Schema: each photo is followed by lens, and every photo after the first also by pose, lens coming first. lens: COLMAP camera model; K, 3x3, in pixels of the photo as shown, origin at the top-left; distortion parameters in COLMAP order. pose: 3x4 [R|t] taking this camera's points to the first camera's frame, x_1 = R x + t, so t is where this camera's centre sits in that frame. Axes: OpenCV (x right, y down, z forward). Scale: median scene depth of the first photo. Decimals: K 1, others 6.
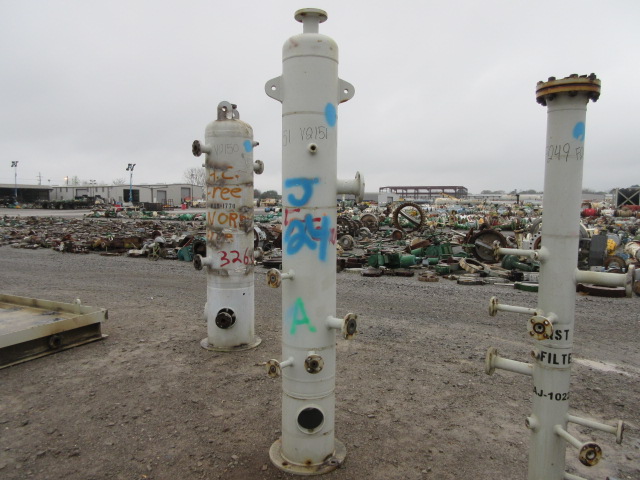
lens RADIAL K [[473.2, 0, 320.0], [0, 473.2, 240.0], [0, 0, 1]] dist [0.003380, 0.000068]
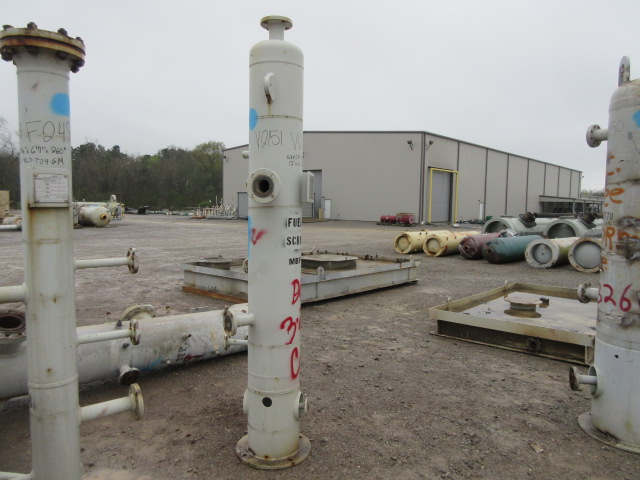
lens RADIAL K [[473.2, 0, 320.0], [0, 473.2, 240.0], [0, 0, 1]] dist [0.003380, 0.000068]
pose [[-0.235328, 0.061249, -0.969984, 0.548078], [-0.097177, 0.991528, 0.086186, -0.056604], [0.967046, 0.114542, -0.227383, 0.766437]]
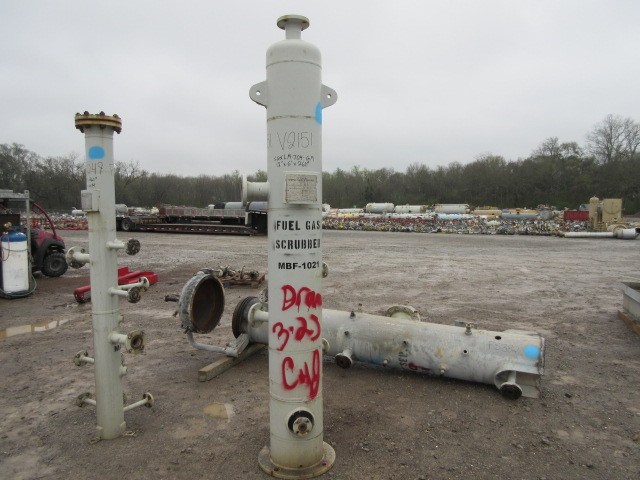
lens RADIAL K [[473.2, 0, 320.0], [0, 473.2, 240.0], [0, 0, 1]] dist [0.003380, 0.000068]
pose [[-0.994659, 0.011906, -0.102530, 0.008698], [-0.002581, 0.990146, 0.140015, -0.085789], [0.103187, 0.139532, -0.984827, 1.155588]]
